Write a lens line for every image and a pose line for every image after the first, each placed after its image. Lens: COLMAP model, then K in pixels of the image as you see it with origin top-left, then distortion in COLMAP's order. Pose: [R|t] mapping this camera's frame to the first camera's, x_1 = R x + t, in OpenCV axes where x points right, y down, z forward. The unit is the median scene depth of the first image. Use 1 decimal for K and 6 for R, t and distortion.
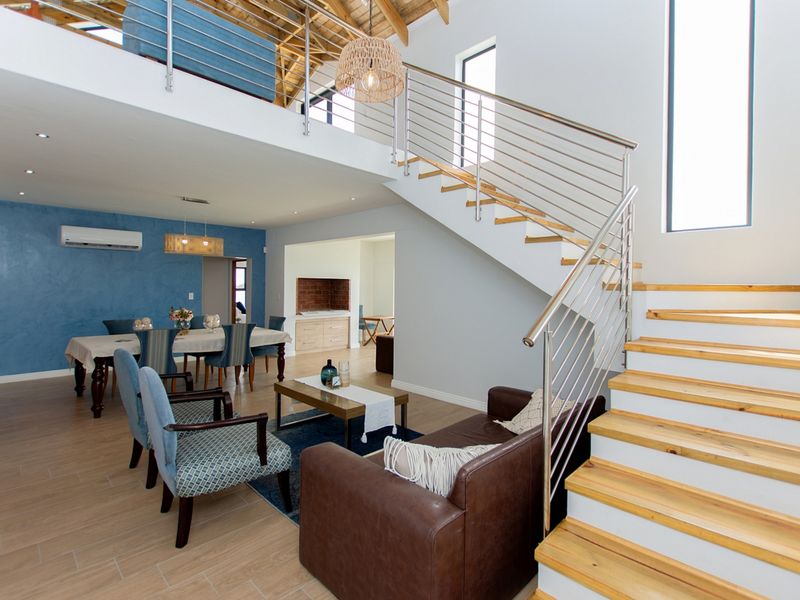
lens RADIAL K [[409.7, 0, 400.8], [0, 409.7, 296.4], [0, 0, 1]] dist [-0.002441, -0.000198]
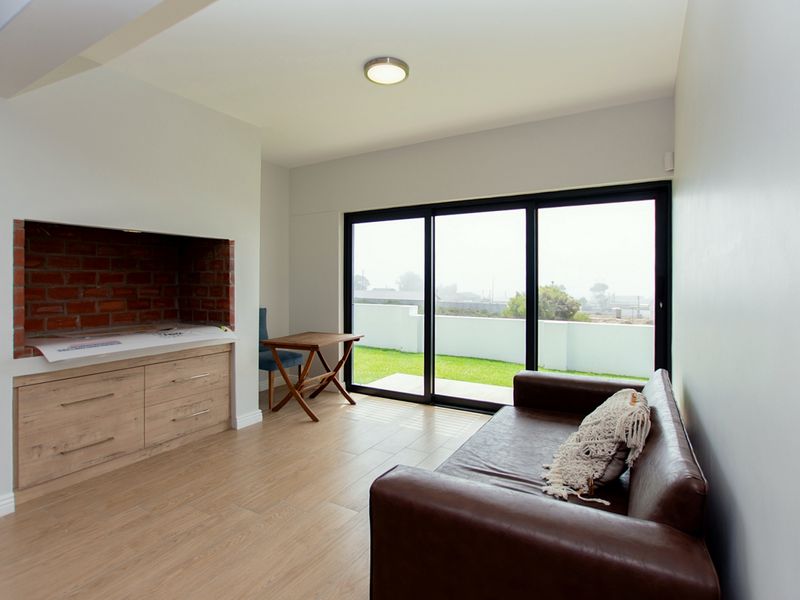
lens RADIAL K [[409.7, 0, 403.4], [0, 409.7, 295.6], [0, 0, 1]] dist [-0.002441, -0.000198]
pose [[0.968333, -0.007452, 0.249550, -0.067019], [0.003421, 0.999857, 0.016581, 0.000977], [-0.249638, -0.015202, 0.968220, 0.596222]]
